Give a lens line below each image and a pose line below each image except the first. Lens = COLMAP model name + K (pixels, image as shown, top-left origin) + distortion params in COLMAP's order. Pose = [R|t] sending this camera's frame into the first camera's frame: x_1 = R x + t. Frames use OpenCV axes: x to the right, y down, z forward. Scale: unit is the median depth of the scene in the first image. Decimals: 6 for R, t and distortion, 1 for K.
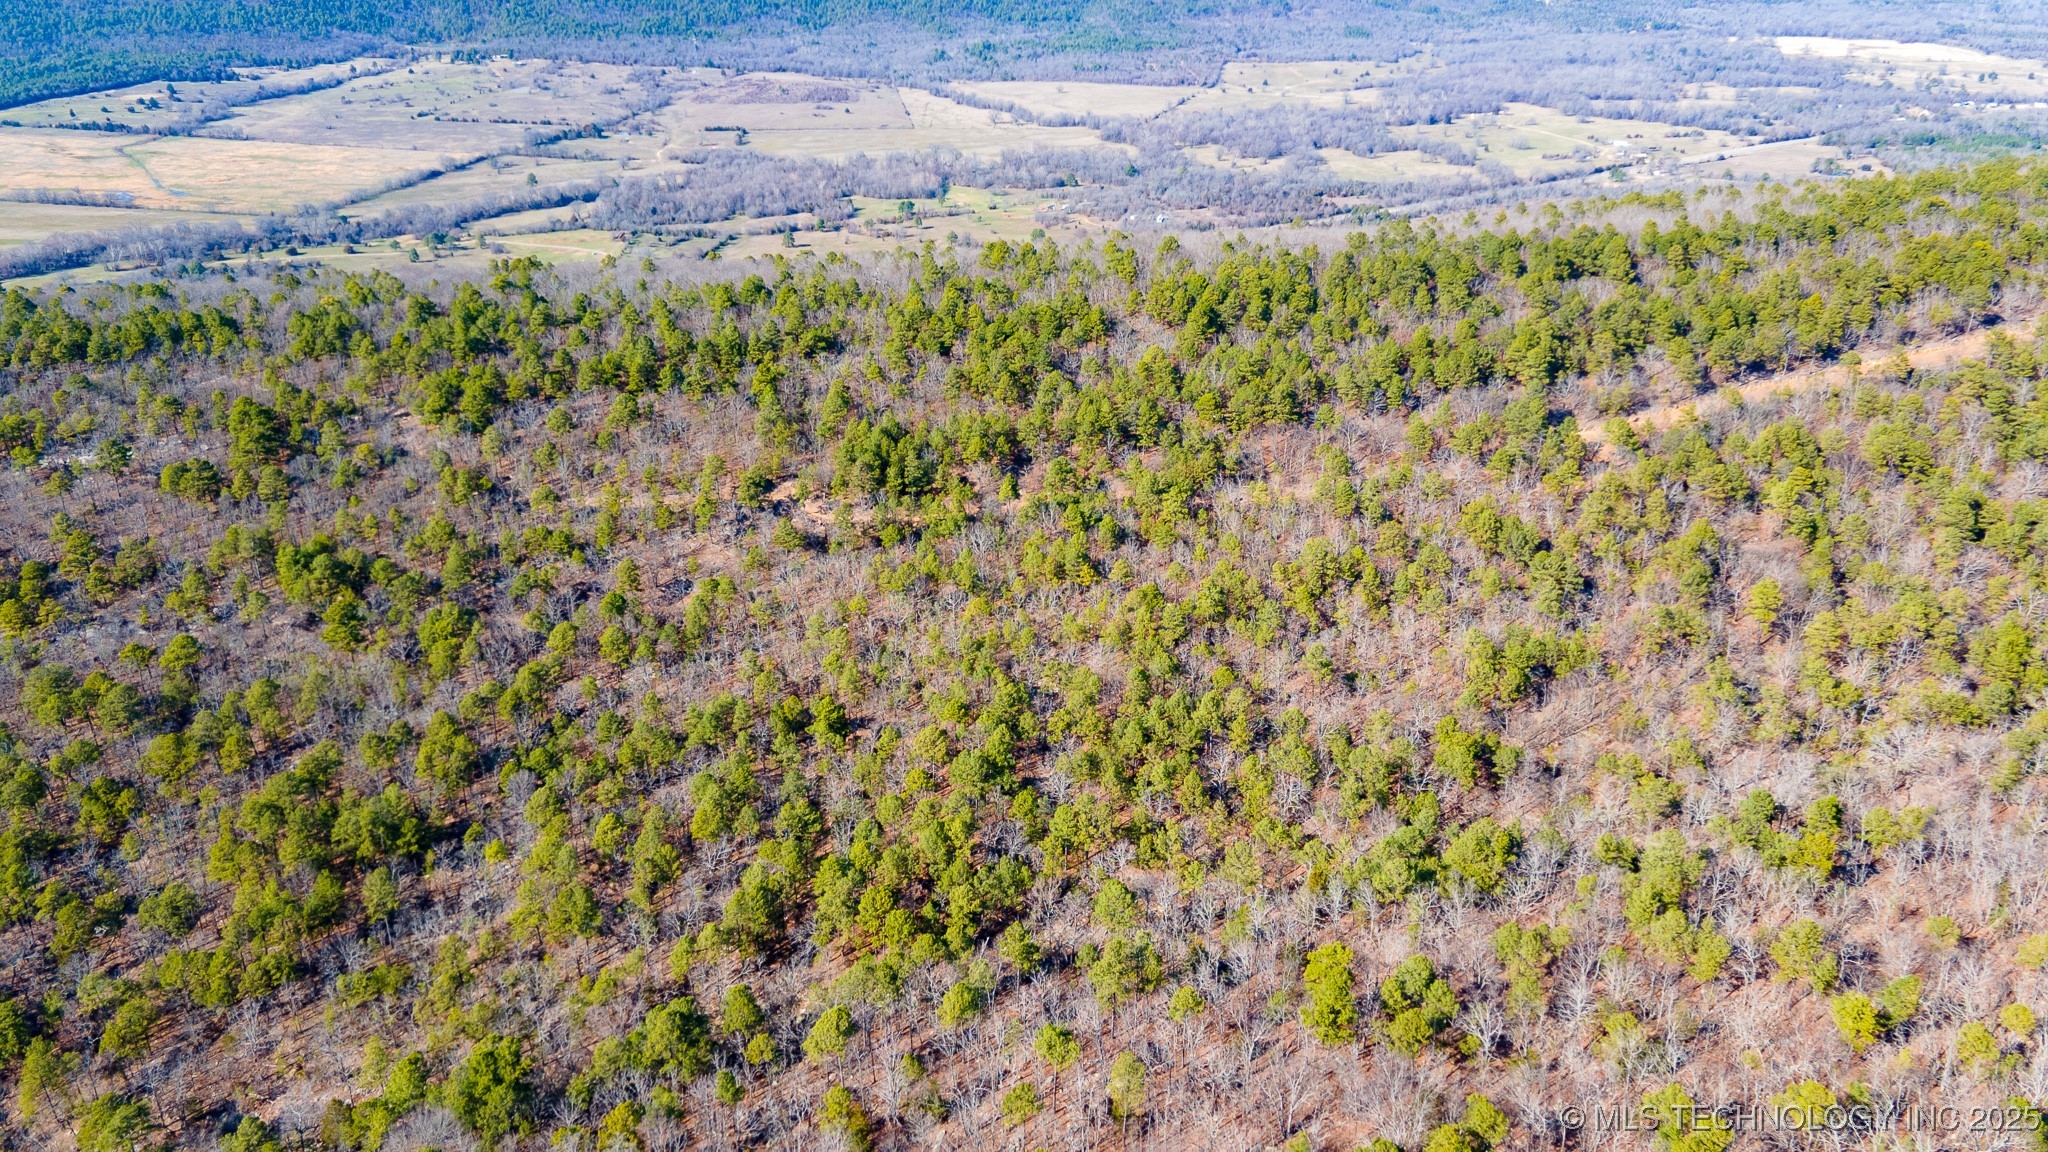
lens RADIAL K [[1510.0, 0, 1024.0], [0, 1510.0, 576.0], [0, 0, 1]] dist [0.056648, 0.047867]
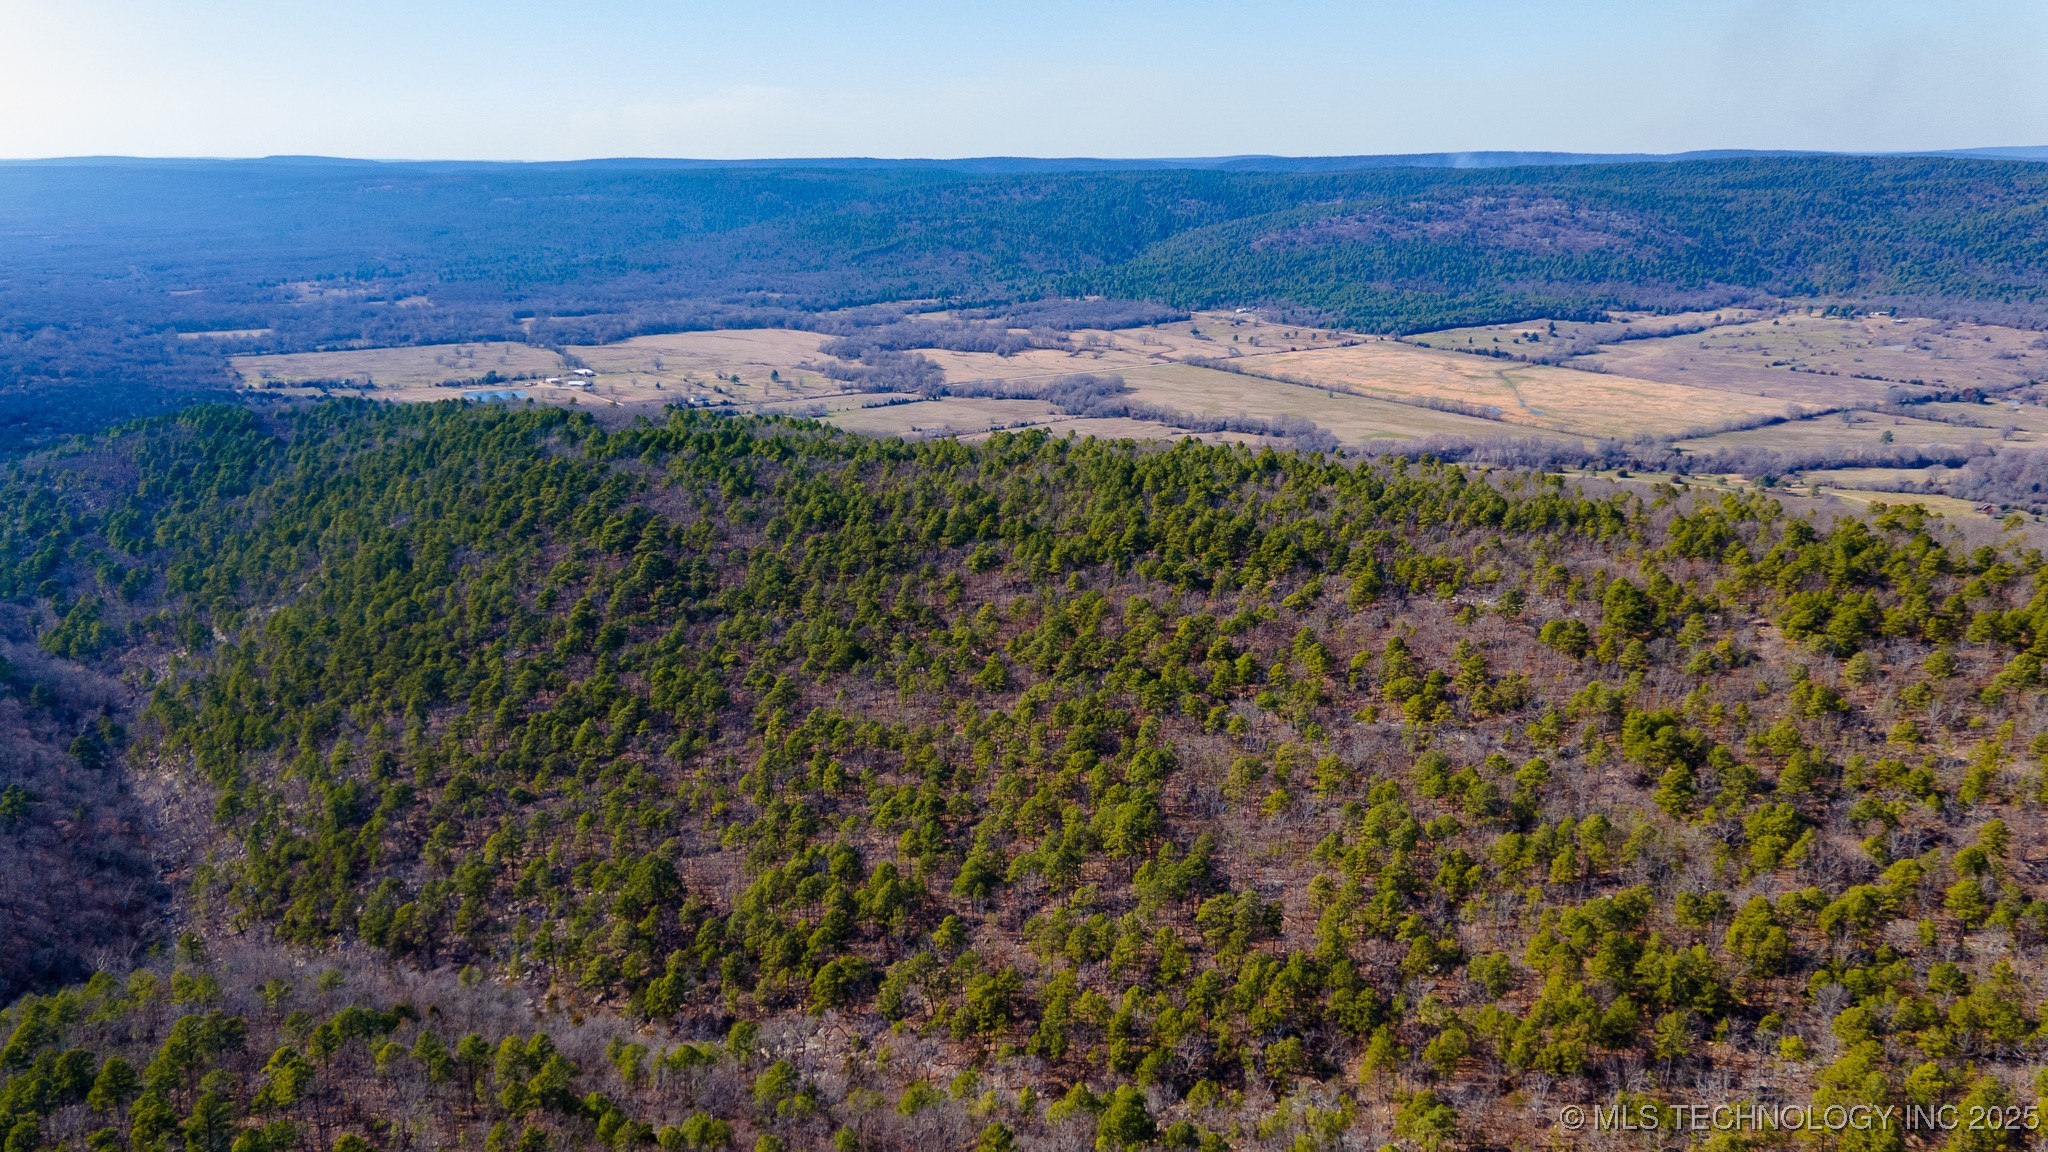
lens RADIAL K [[1528.5, 0, 950.9], [0, 1528.5, 575.9], [0, 0, 1]] dist [0.004861, 0.053265]
pose [[0.666848, 0.200594, -0.717688, -0.032848], [-0.305827, 0.951915, -0.018103, 0.048206], [0.679547, 0.231560, 0.696129, -0.099612]]
